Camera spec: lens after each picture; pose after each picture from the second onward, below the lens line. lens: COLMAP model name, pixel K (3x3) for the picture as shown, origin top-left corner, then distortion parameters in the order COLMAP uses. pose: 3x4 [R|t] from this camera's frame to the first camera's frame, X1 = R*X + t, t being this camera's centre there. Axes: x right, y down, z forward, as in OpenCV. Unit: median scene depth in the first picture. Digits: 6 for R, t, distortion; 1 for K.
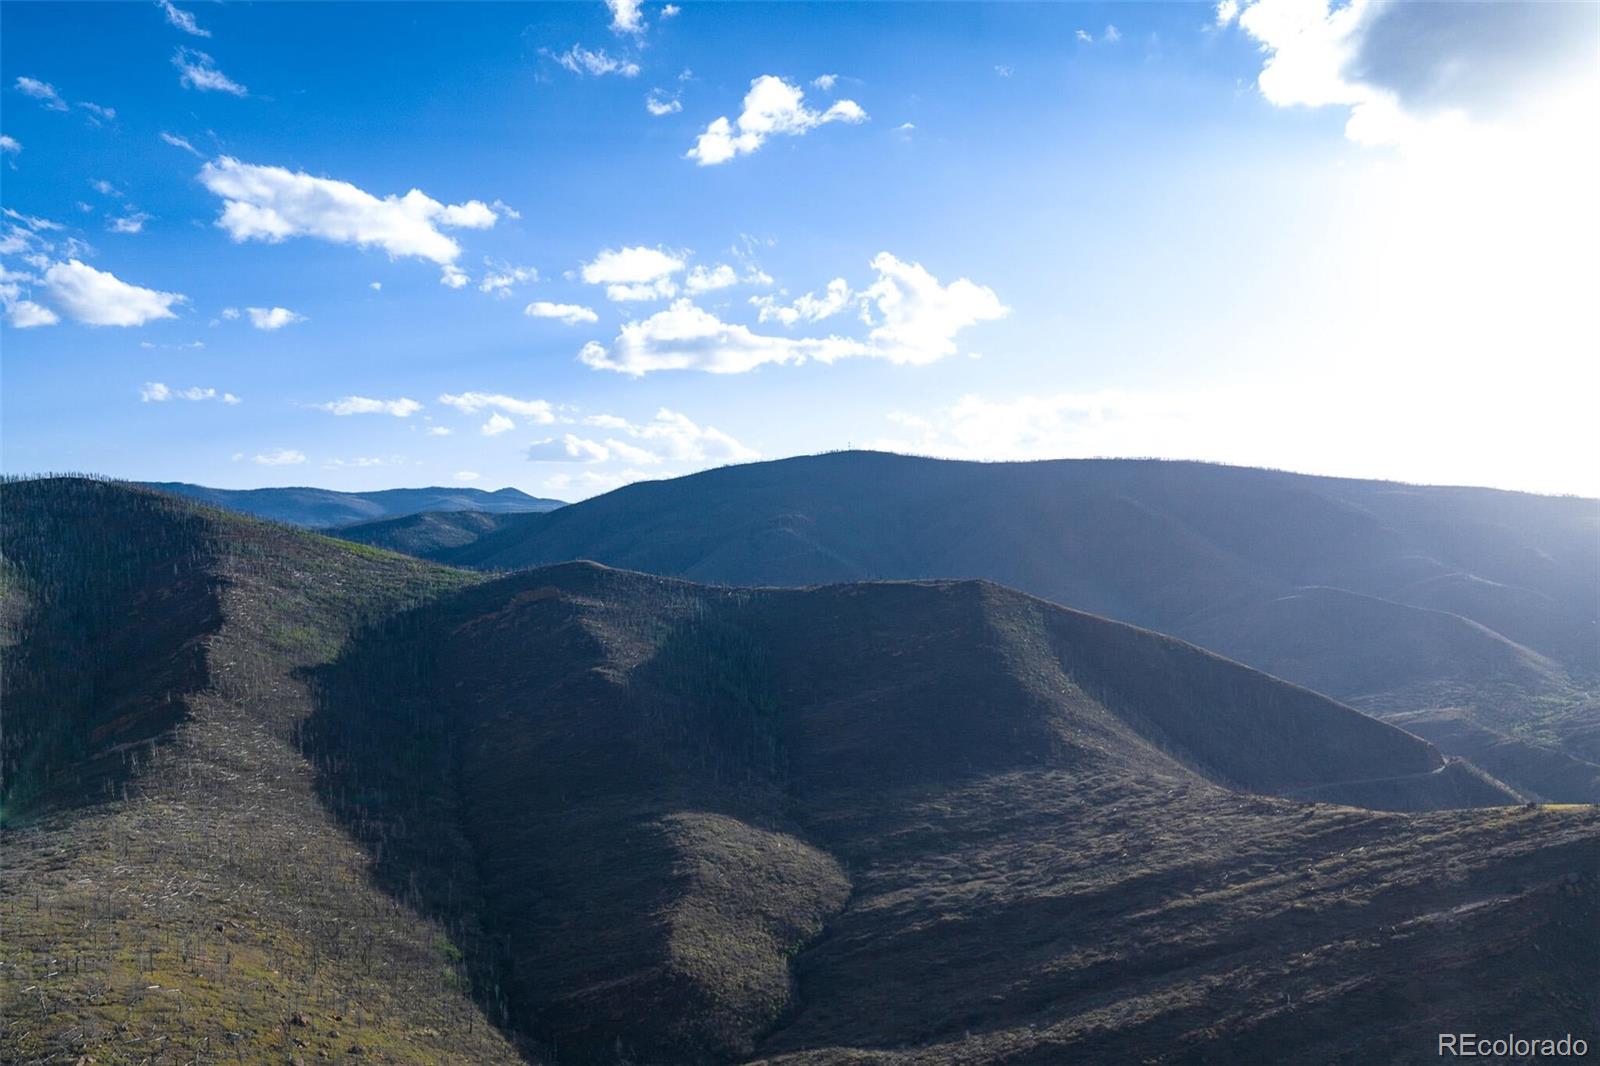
lens RADIAL K [[1323.5, 0, 787.0], [0, 1323.5, 535.1], [0, 0, 1]] dist [0.021162, -0.033272]
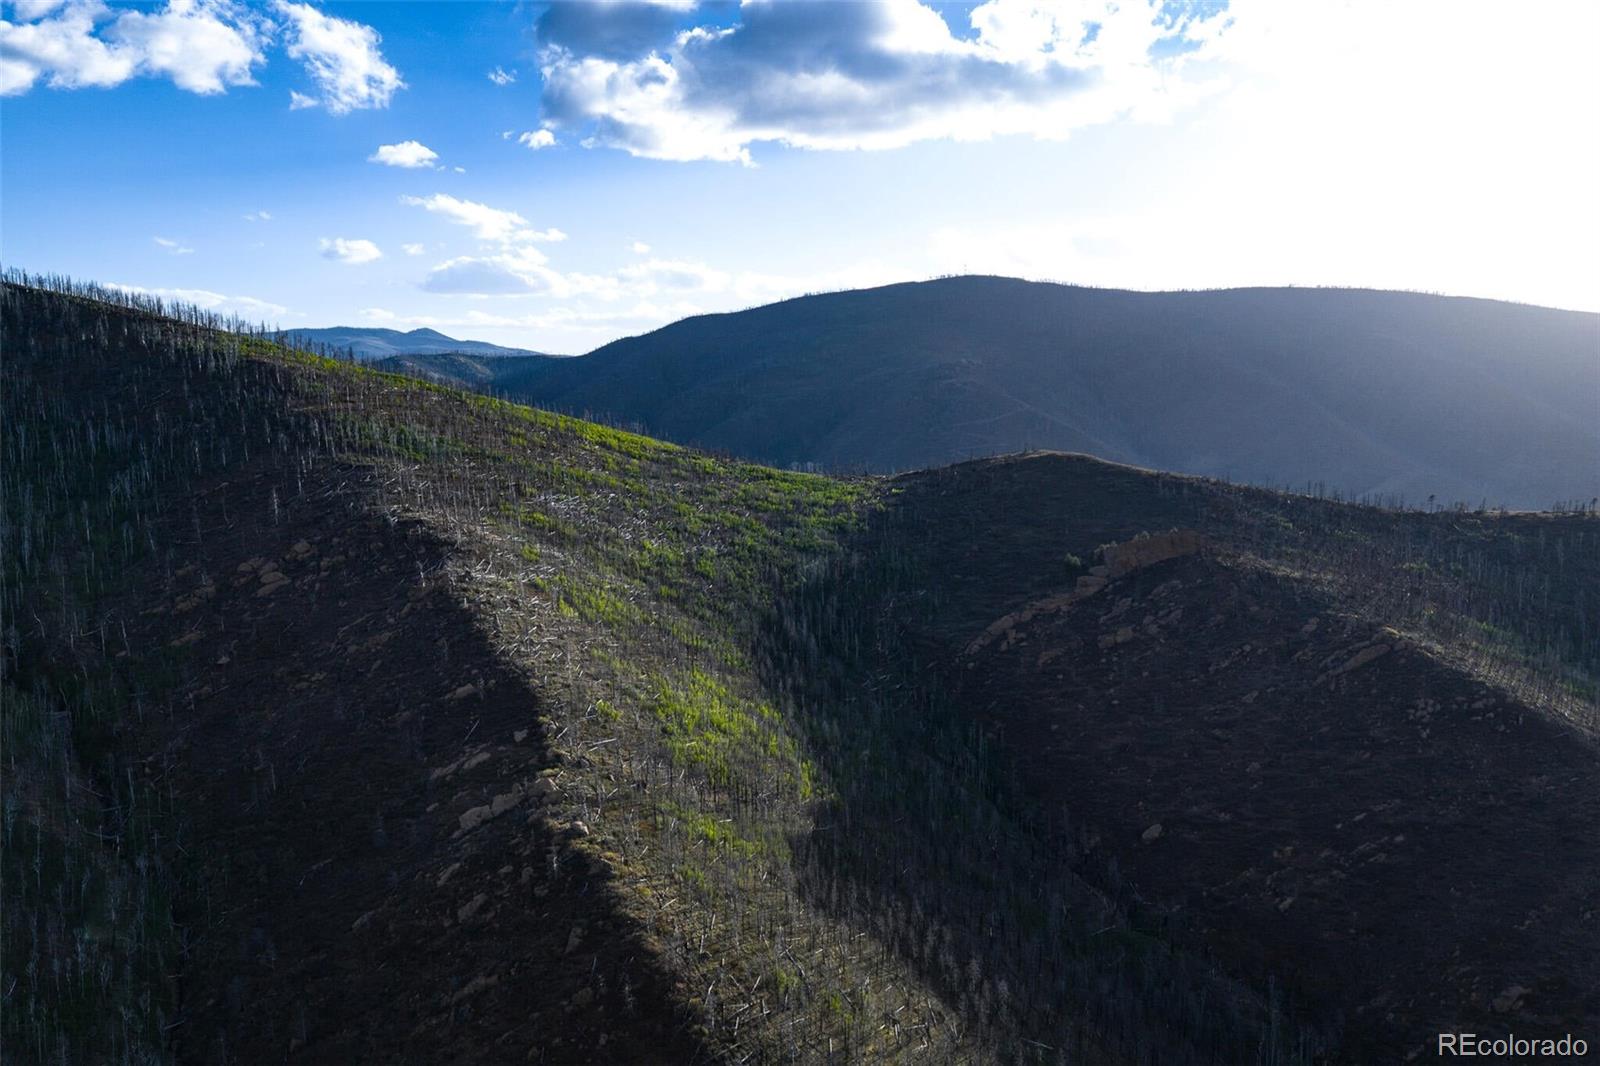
lens RADIAL K [[1323.5, 0, 801.3], [0, 1323.5, 528.1], [0, 0, 1]] dist [0.021162, -0.033272]
pose [[0.995035, -0.010939, 0.098925, -0.127145], [-0.000075, 0.993859, 0.110652, -0.002971], [-0.099527, -0.110110, 0.988924, 0.223635]]
